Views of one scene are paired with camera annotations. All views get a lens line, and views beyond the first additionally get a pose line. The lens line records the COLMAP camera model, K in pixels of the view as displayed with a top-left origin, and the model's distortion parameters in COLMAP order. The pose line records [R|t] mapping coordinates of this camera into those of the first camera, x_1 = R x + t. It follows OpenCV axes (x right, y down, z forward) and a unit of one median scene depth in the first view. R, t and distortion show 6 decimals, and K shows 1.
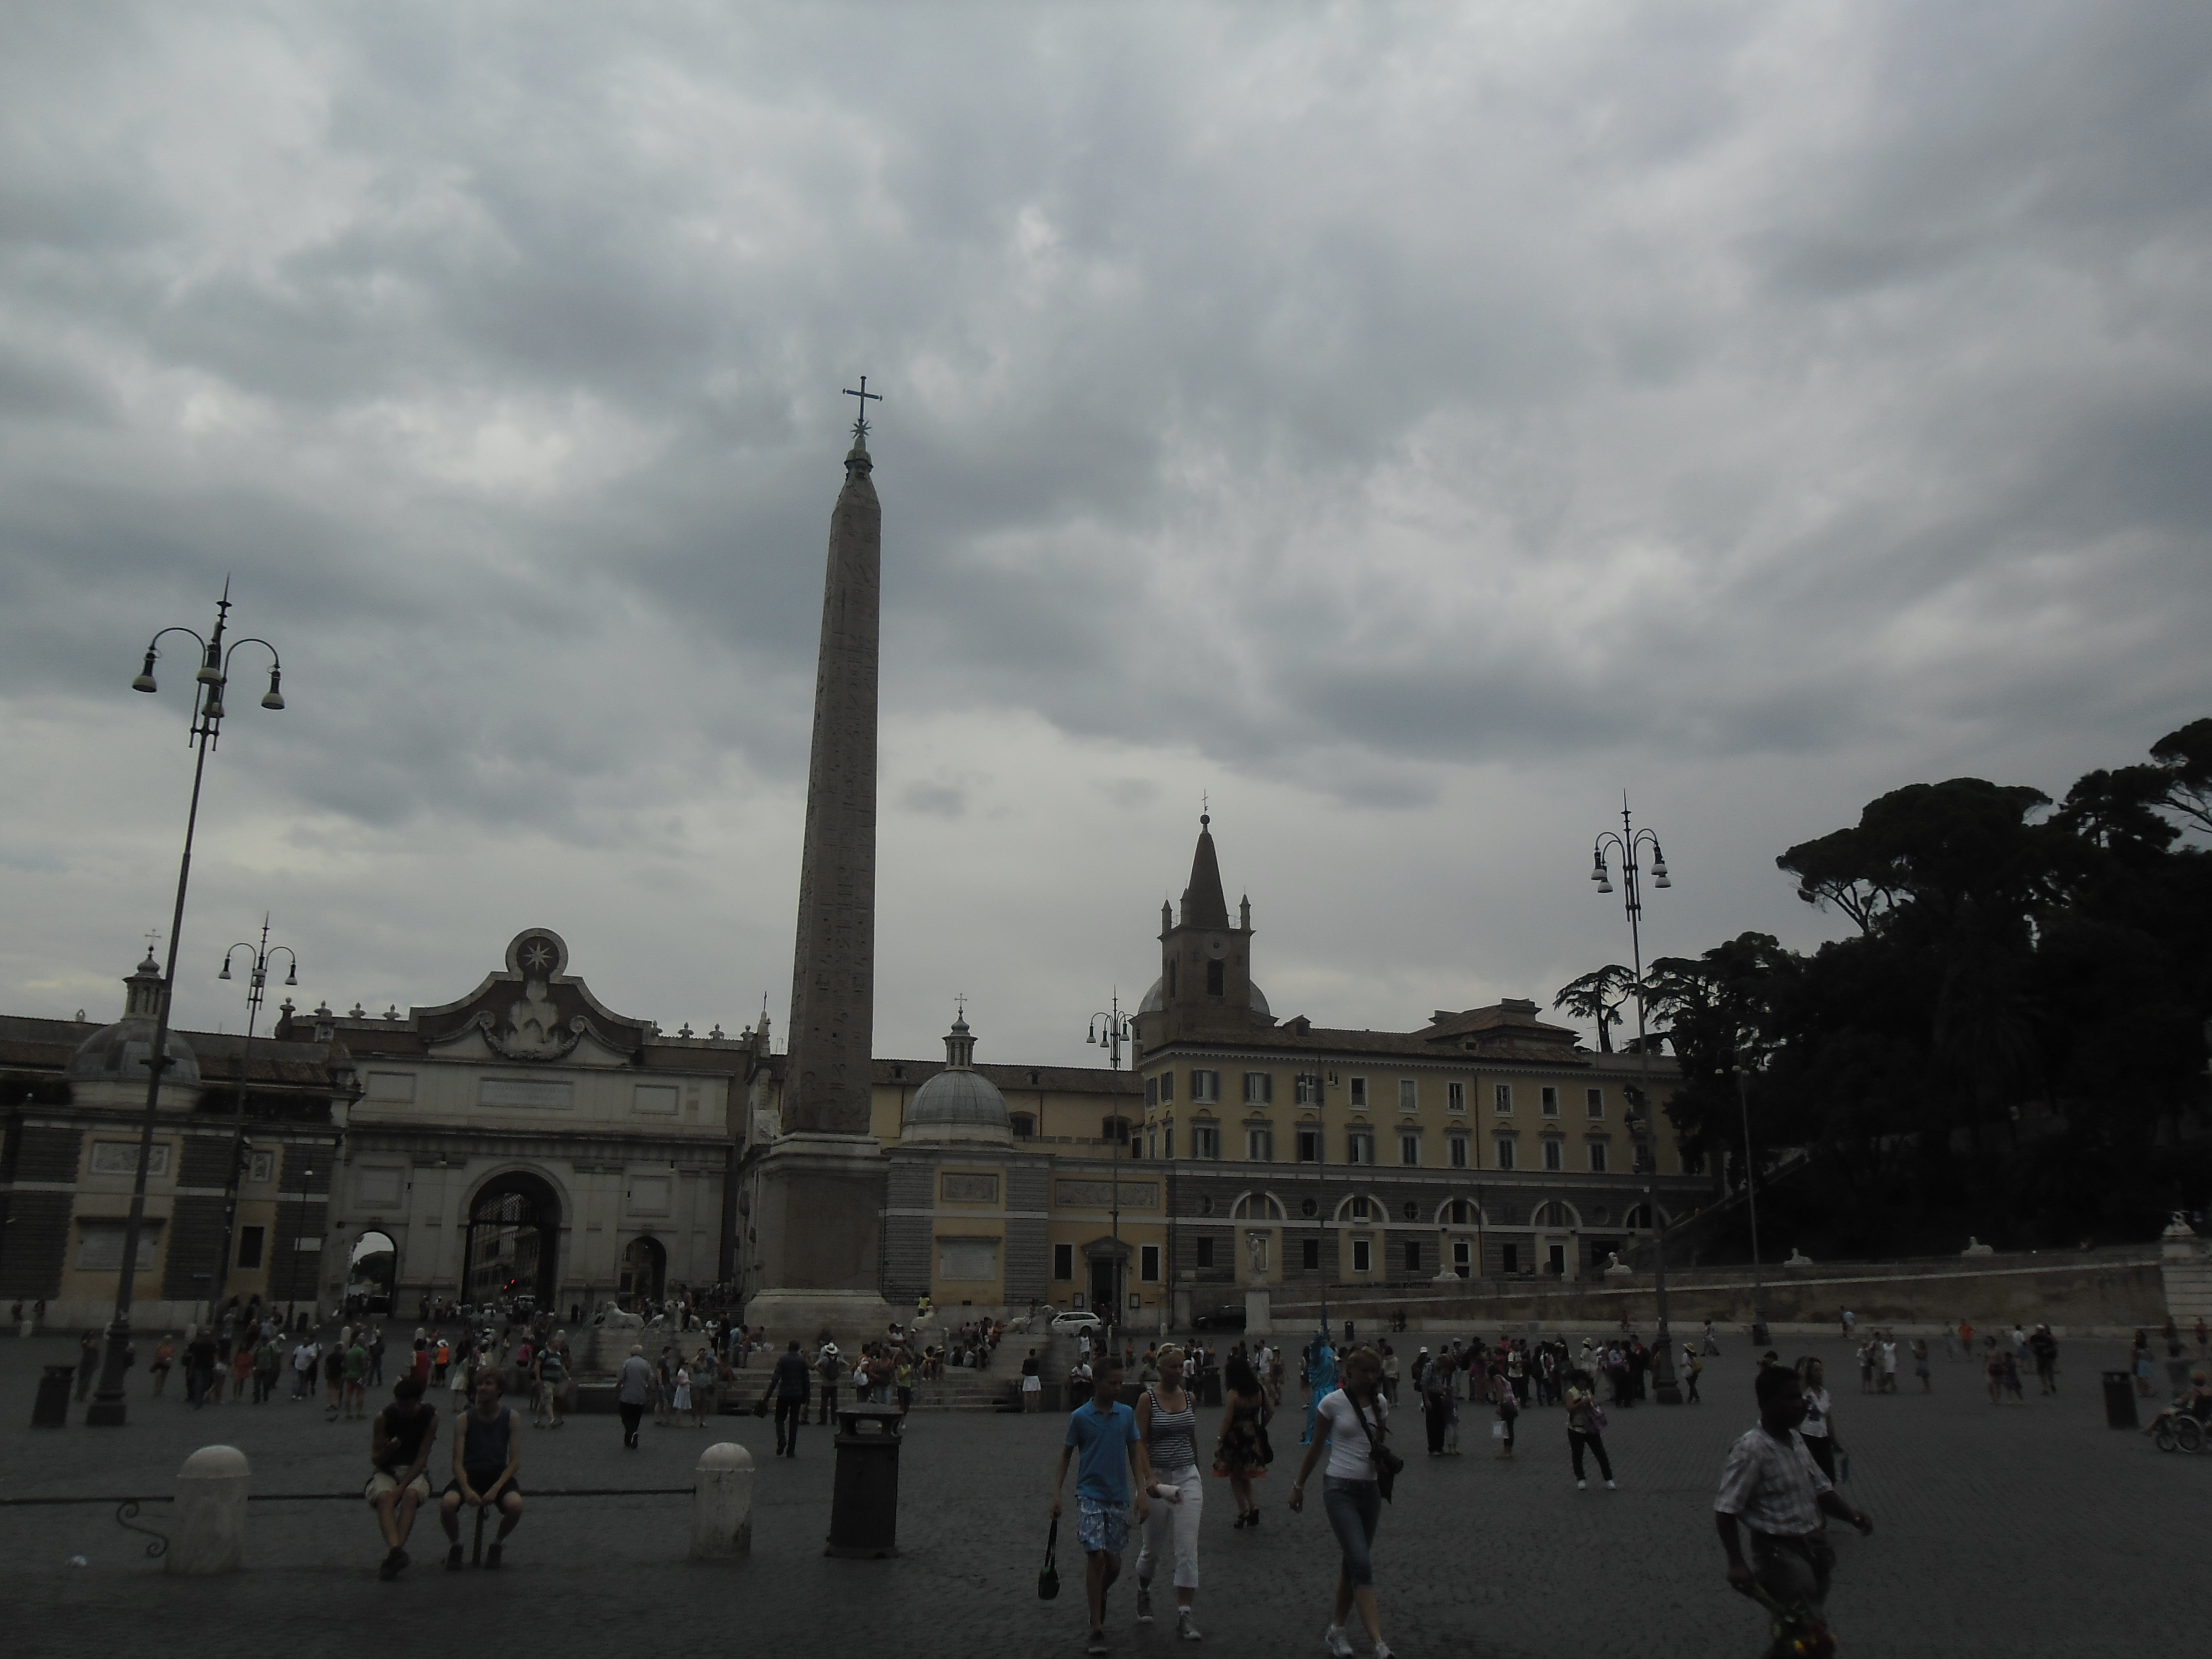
lens RADIAL K [[1768.3, 0, 1106.0], [0, 1768.3, 829.5], [0, 0, 1]] dist [0.000724, 0.001333]
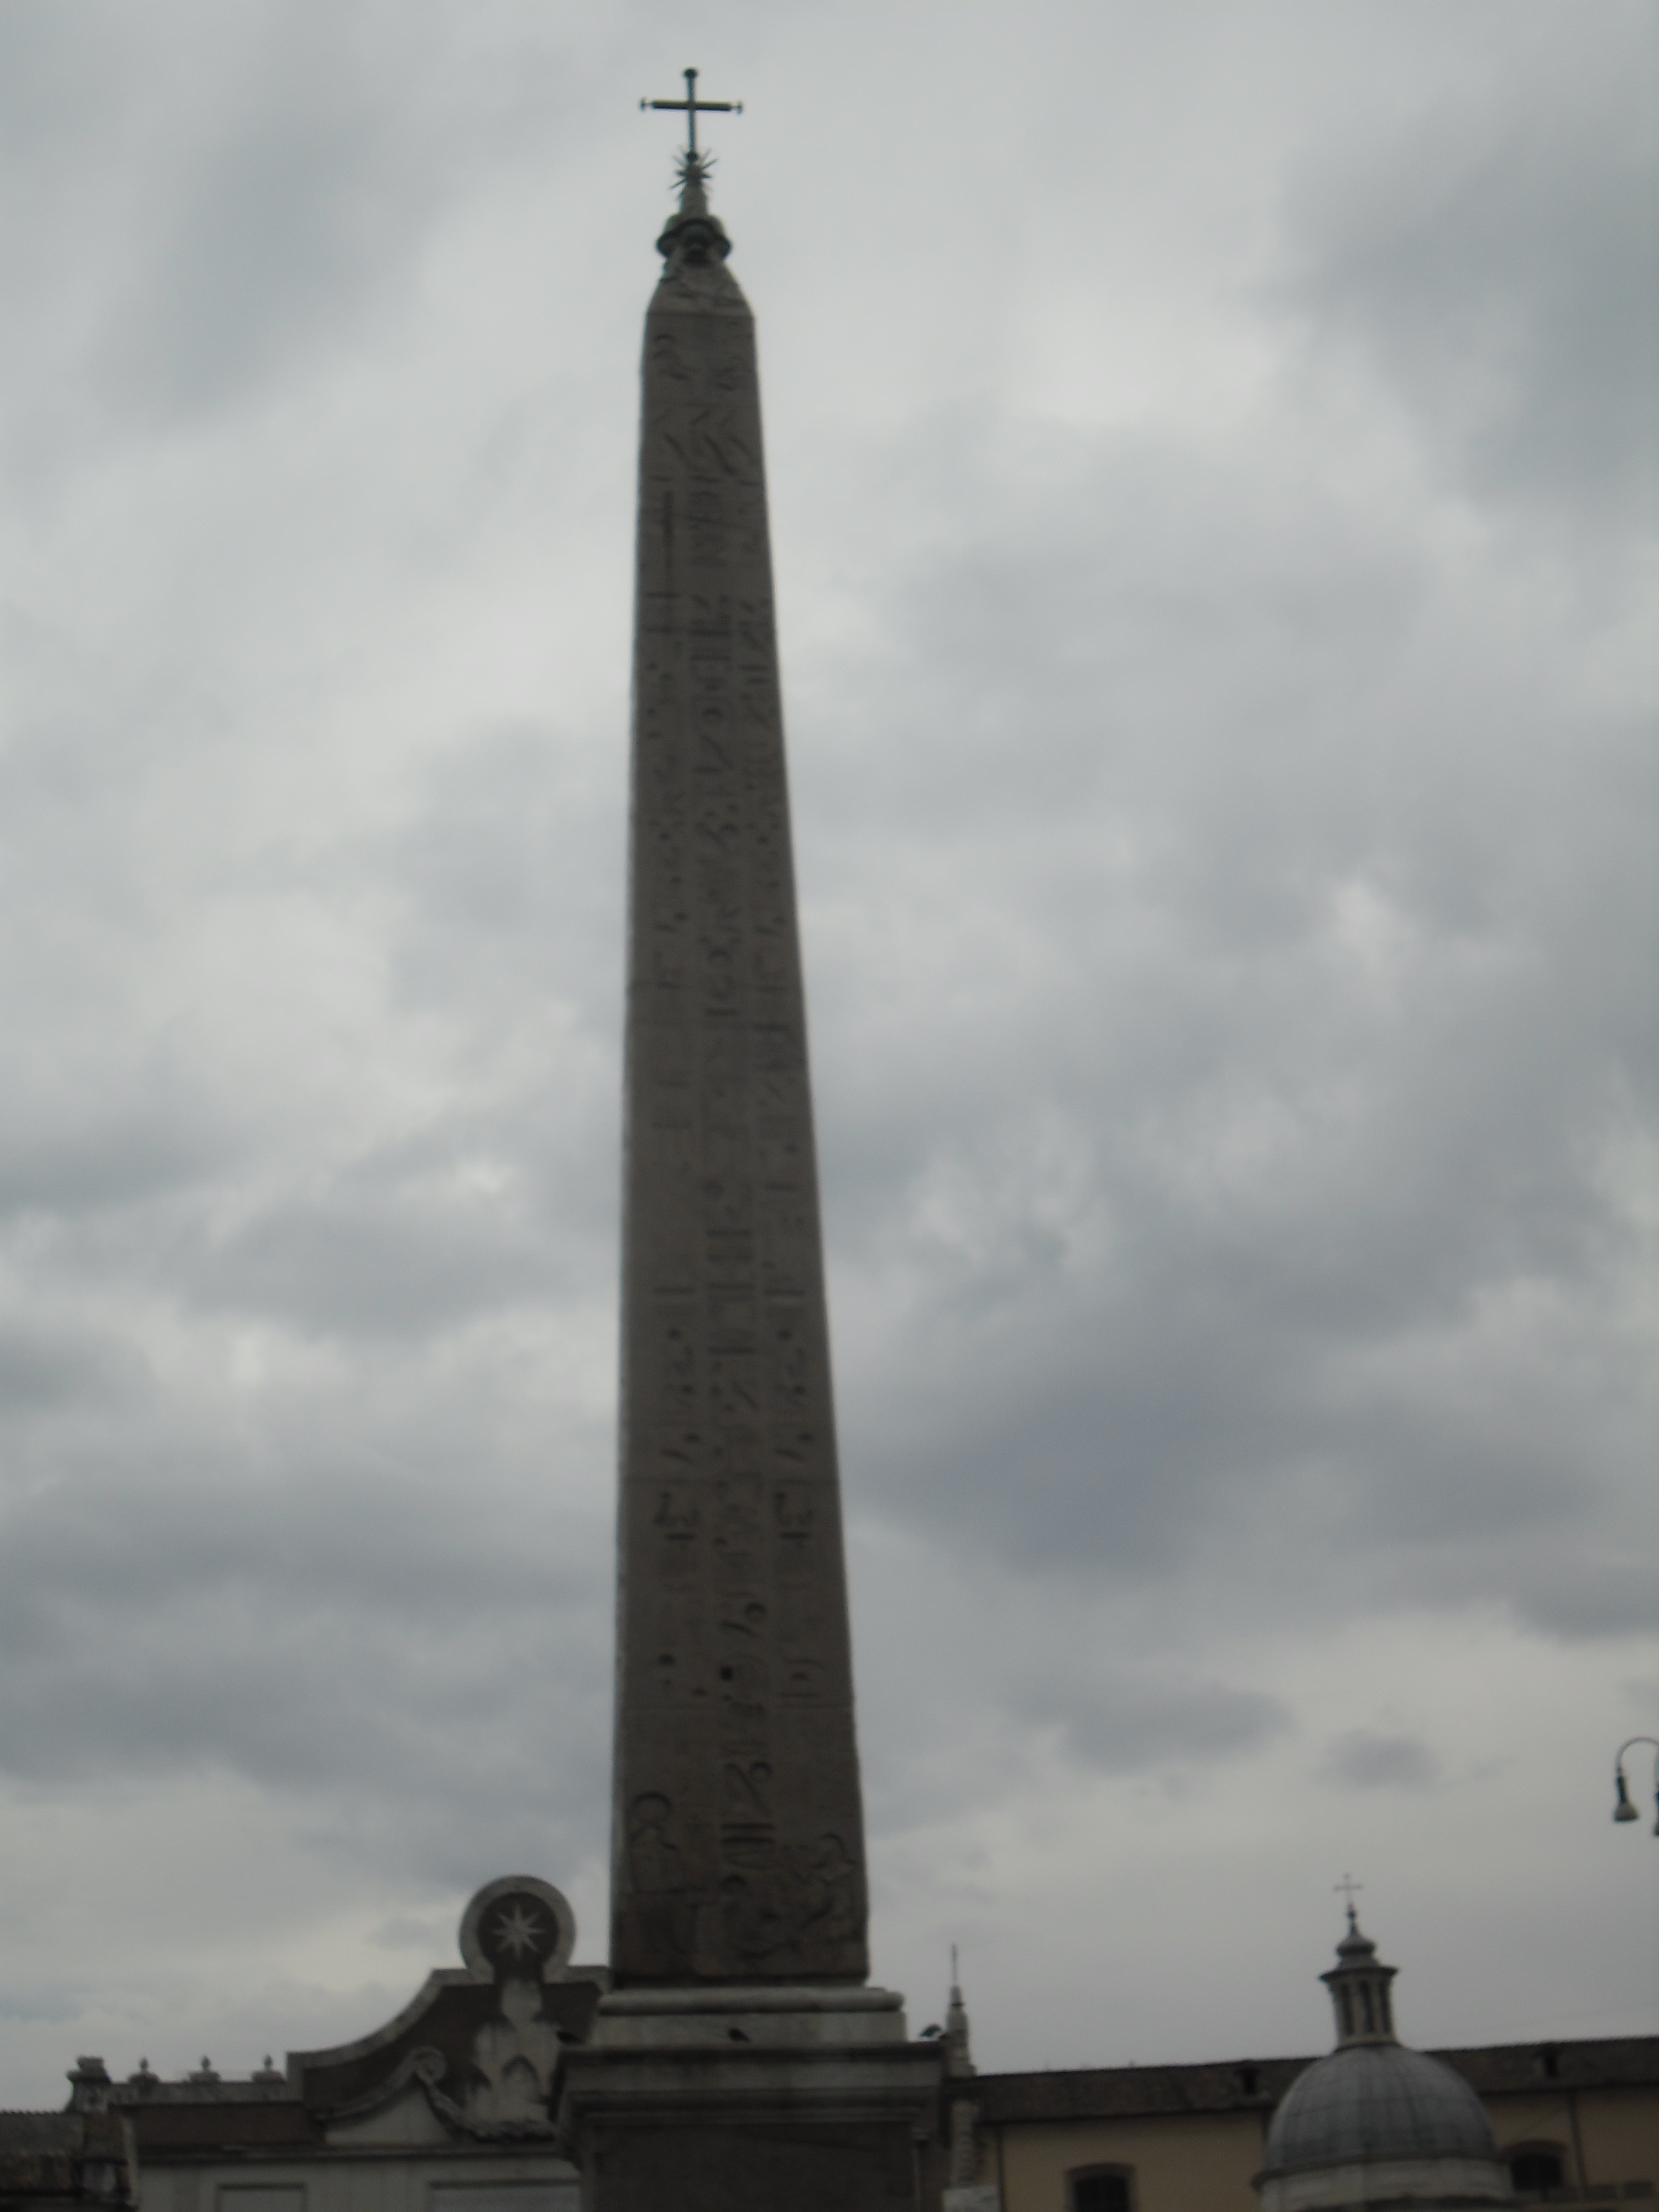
lens RADIAL K [[2907.6, 0, 829.5], [0, 2907.6, 1106.0], [0, 0, 1]] dist [-0.126891, 0.044641]
pose [[0.954087, -0.185356, -0.235288, 0.000708], [0.125566, 0.960681, -0.247640, 0.069816], [0.271939, 0.206726, 0.939848, 0.238272]]
